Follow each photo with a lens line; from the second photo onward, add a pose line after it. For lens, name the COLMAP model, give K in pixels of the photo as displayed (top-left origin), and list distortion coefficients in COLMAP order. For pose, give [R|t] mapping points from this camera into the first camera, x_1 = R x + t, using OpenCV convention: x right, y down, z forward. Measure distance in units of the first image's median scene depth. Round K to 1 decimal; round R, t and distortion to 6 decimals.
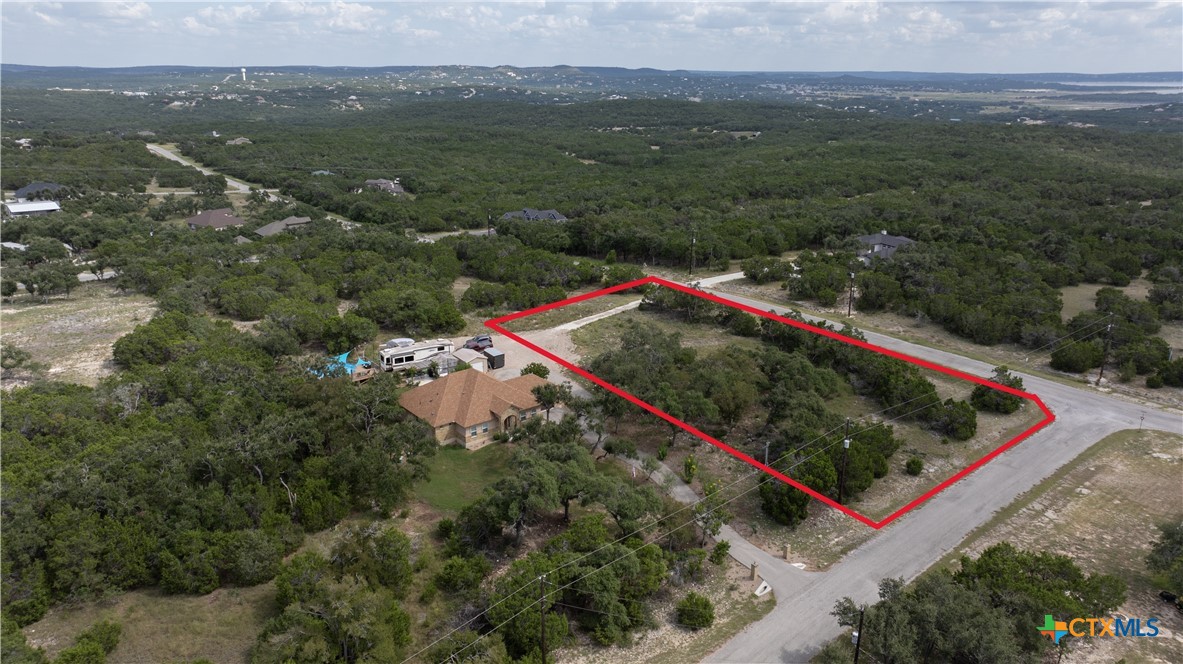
lens RADIAL K [[831.8, 0, 591.5], [0, 831.8, 332.0], [0, 0, 1]] dist [-0.048366, 0.038792]
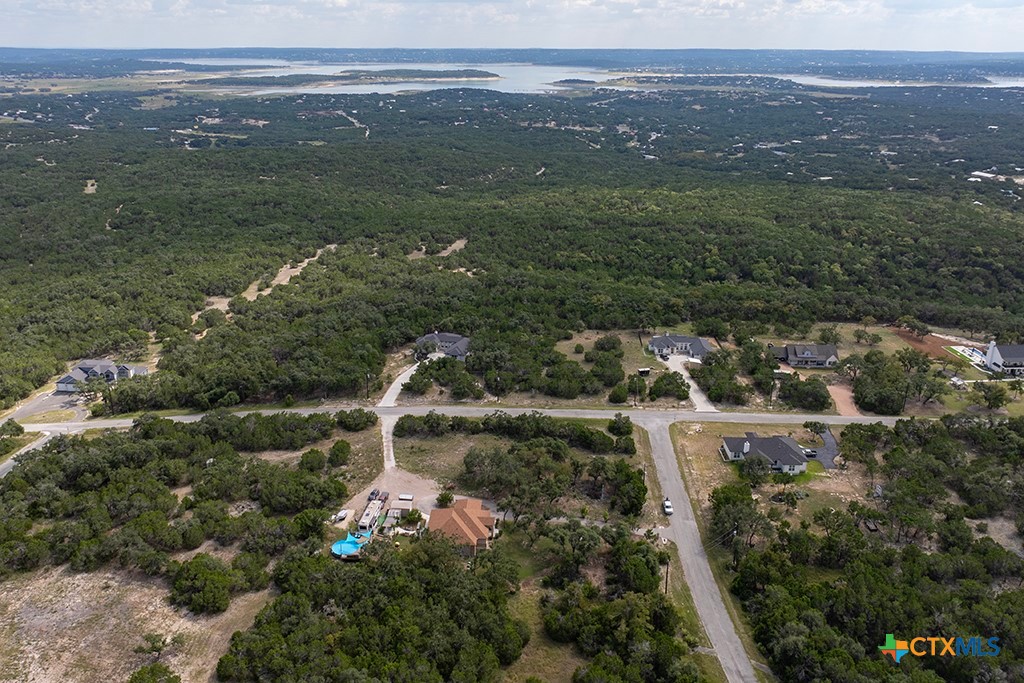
lens RADIAL K [[858.4, 0, 512.0], [0, 858.4, 341.5], [0, 0, 1]] dist [-0.019653, -0.003644]
pose [[0.651280, -0.245773, 0.717935, -1.226532], [0.225802, 0.966009, 0.125859, -0.476714], [-0.724464, 0.080141, 0.684638, -0.337793]]
